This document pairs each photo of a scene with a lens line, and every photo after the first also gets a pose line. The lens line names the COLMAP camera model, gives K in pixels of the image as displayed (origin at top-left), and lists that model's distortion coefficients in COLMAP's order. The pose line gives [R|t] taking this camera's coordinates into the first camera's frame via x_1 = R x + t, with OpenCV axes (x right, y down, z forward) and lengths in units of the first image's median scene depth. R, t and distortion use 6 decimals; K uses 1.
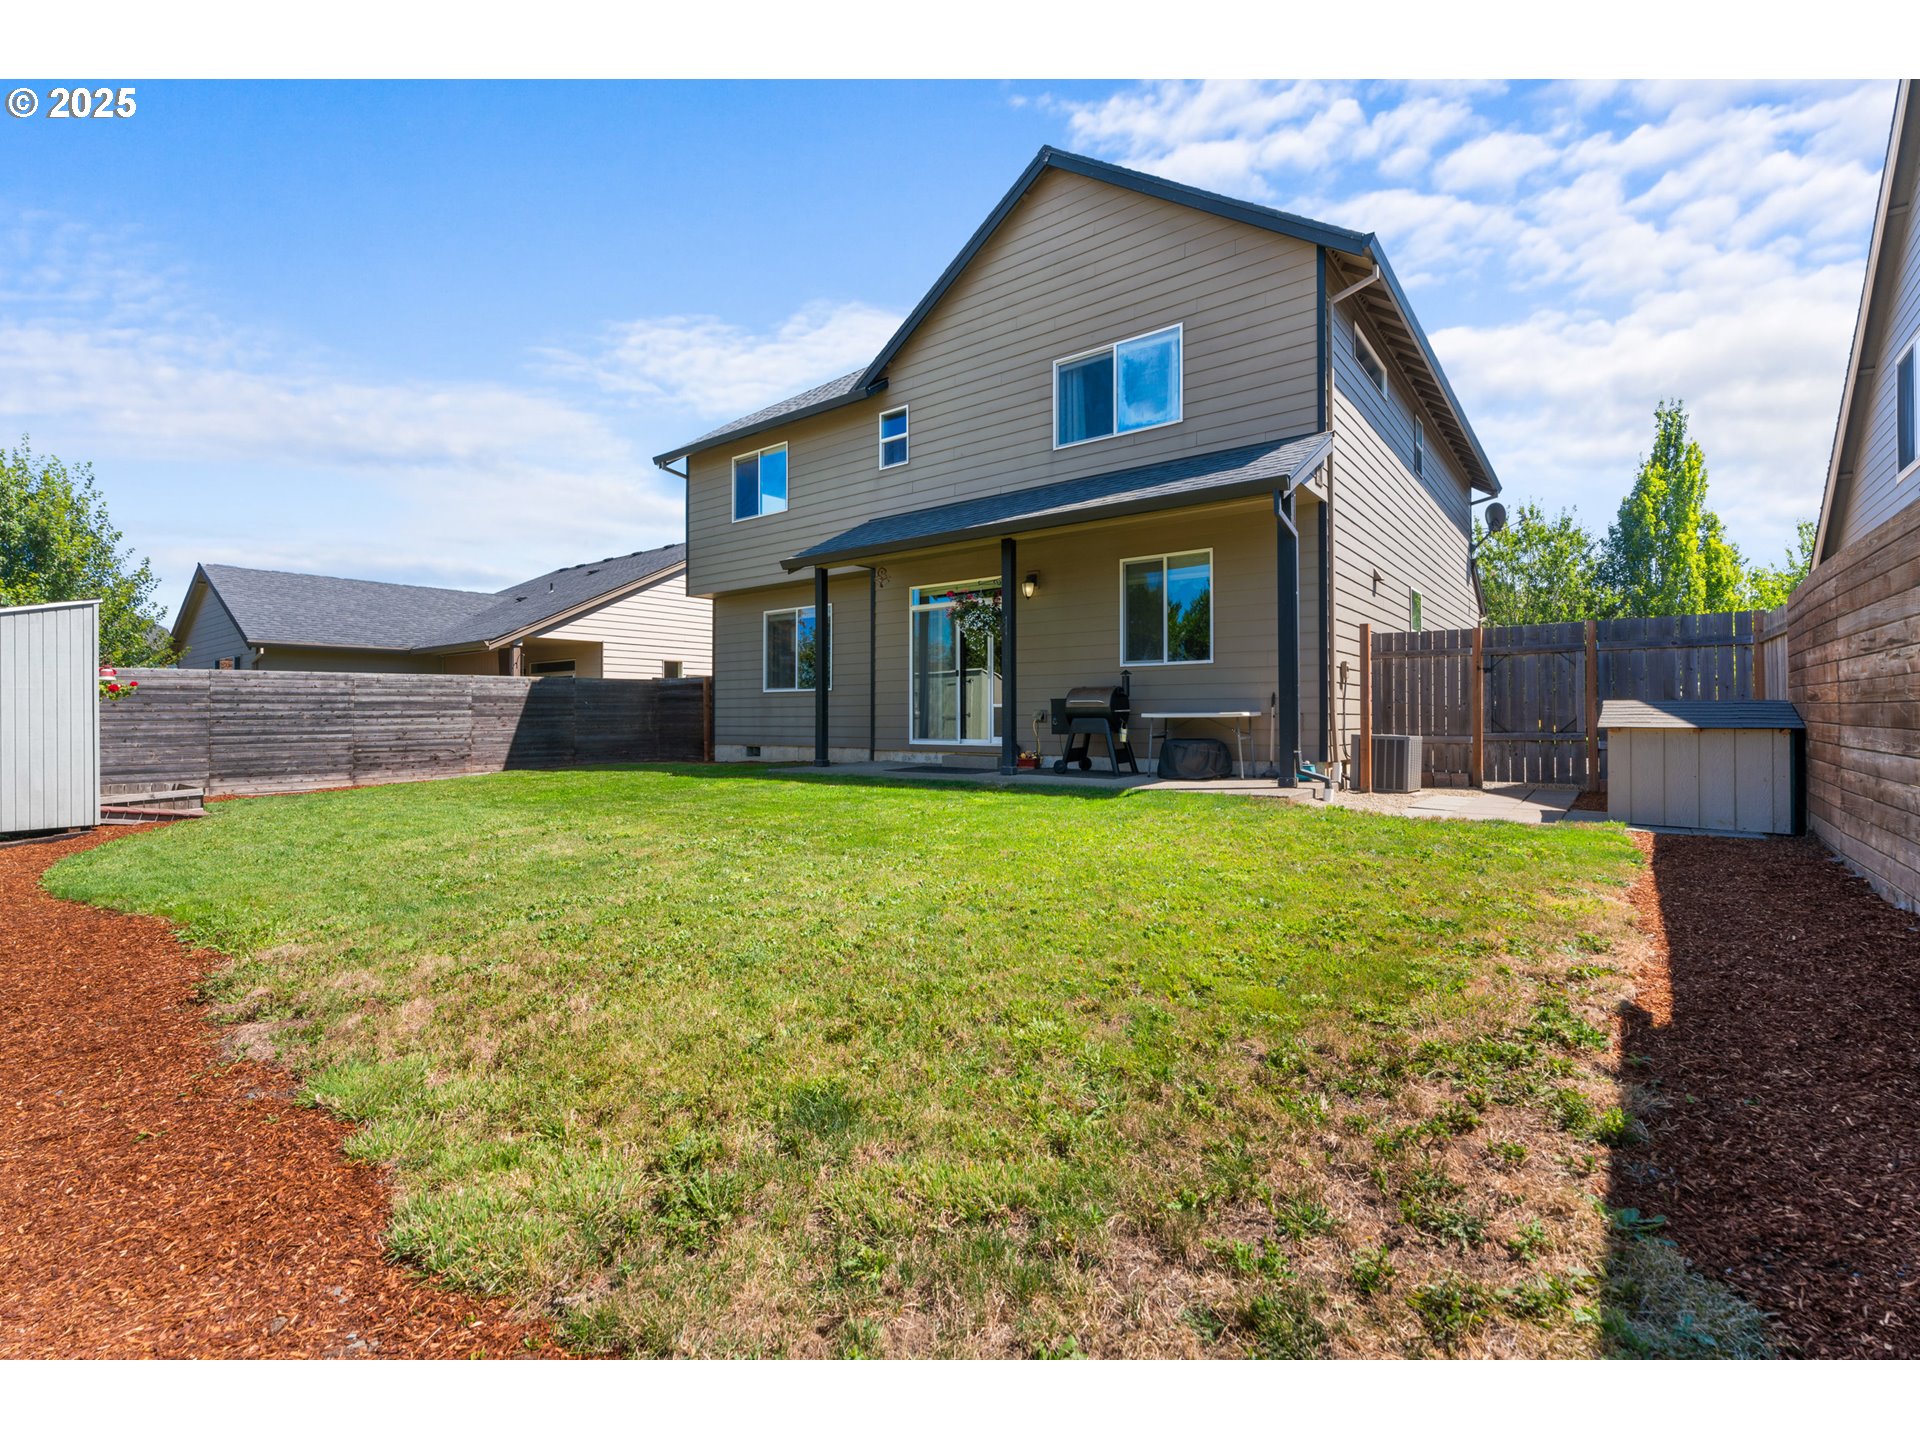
lens RADIAL K [[854.8, 0, 956.7], [0, 854.8, 709.9], [0, 0, 1]] dist [0.000730, -0.000849]
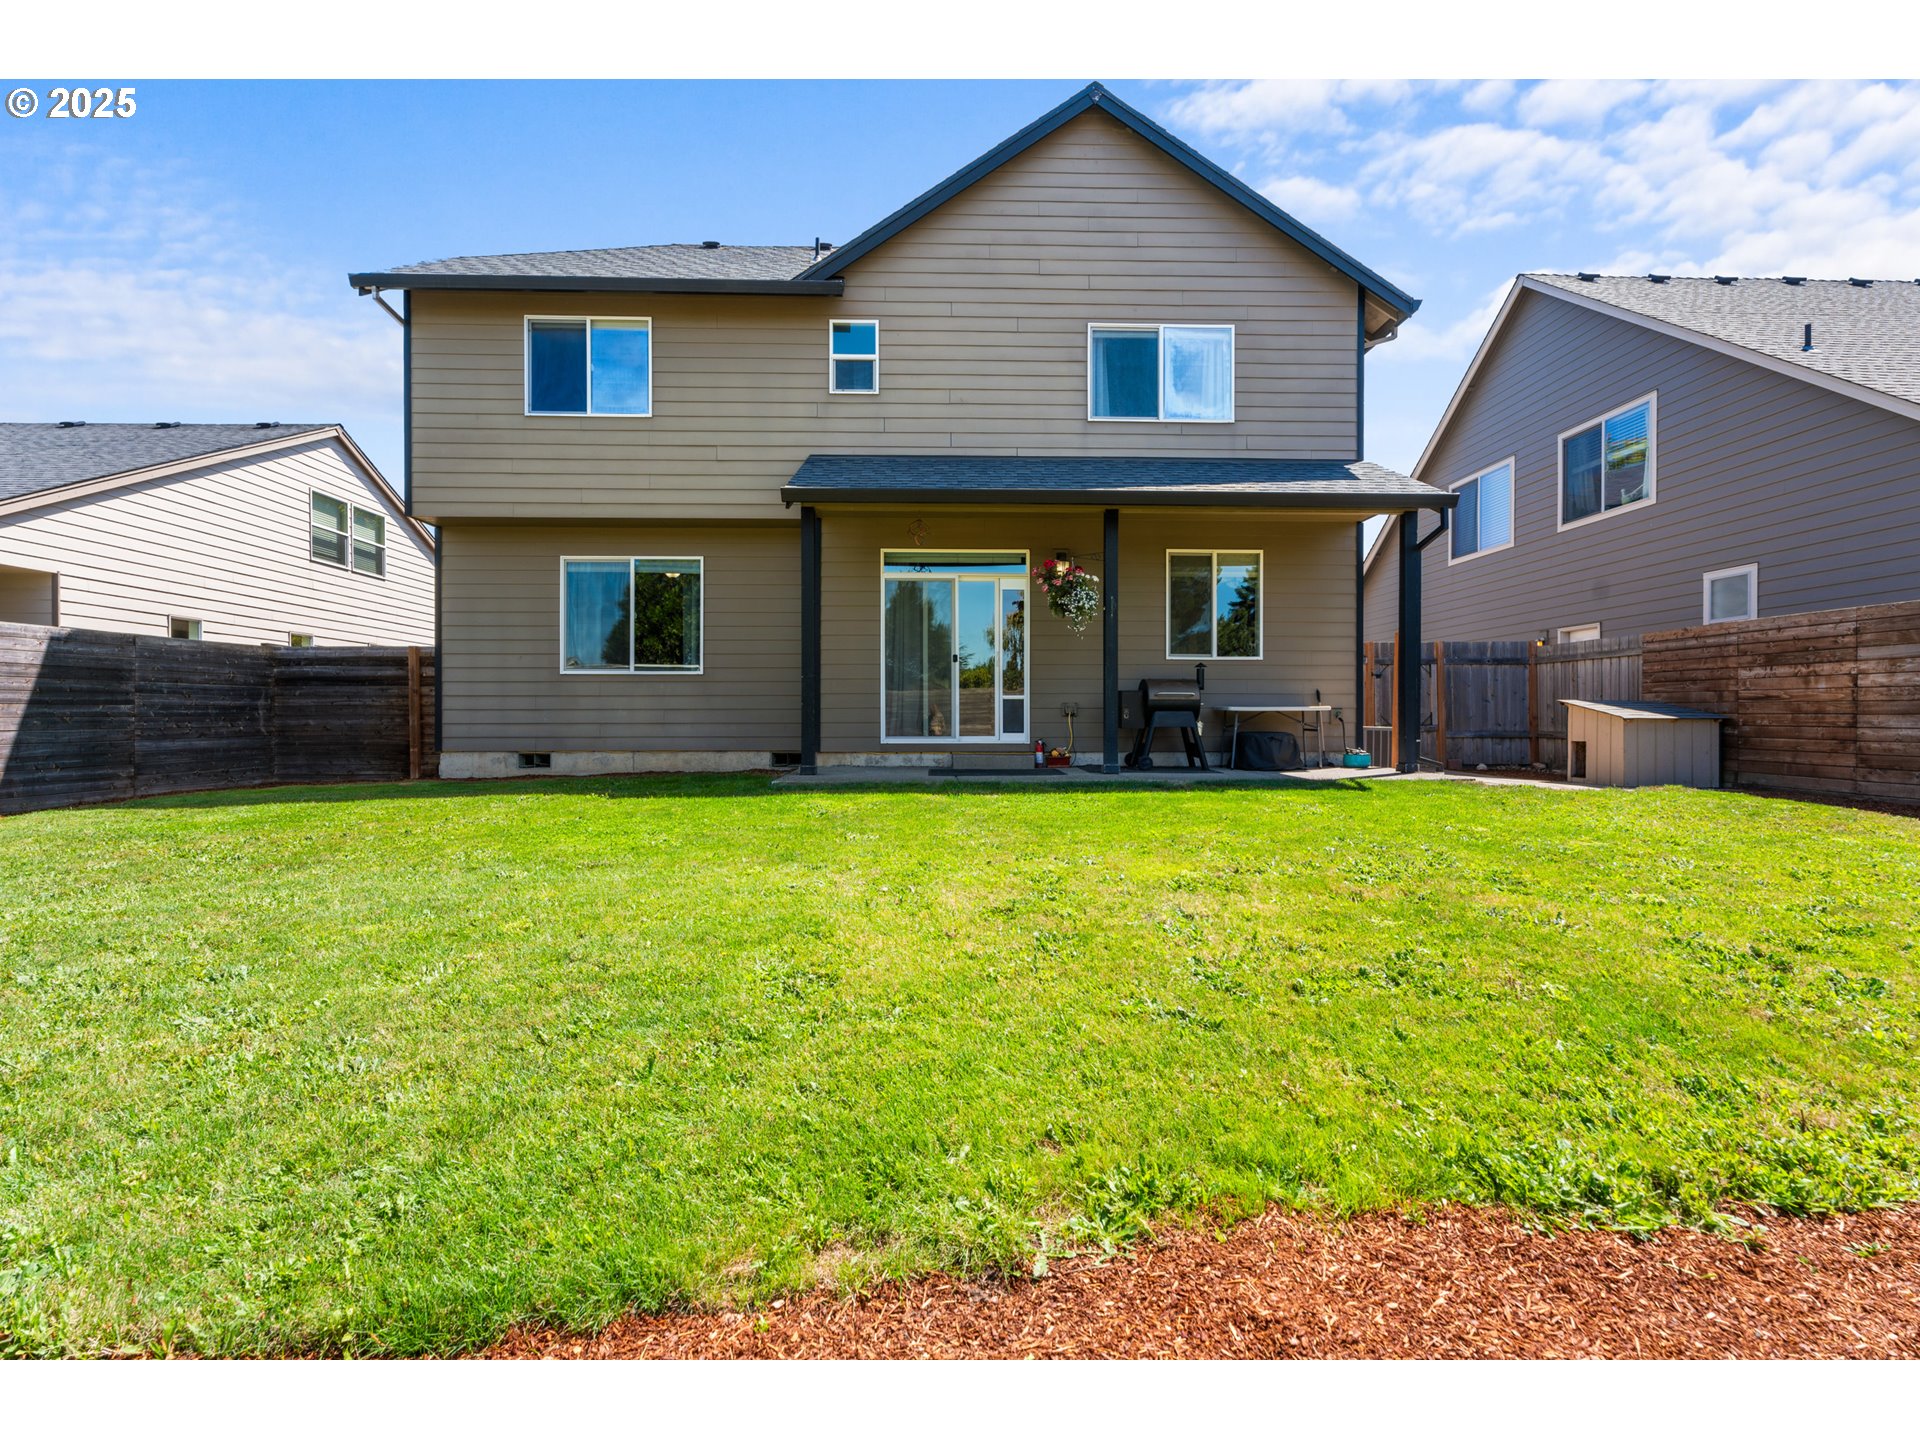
lens RADIAL K [[824.2, 0, 960.0], [0, 824.2, 720.0], [0, 0, 1]] dist [0.002099, 0.000056]
pose [[0.770638, 0.002418, 0.637269, -0.502661], [-0.007307, 0.999961, 0.005042, 0.013378], [-0.637232, -0.008542, 0.770625, 0.362450]]
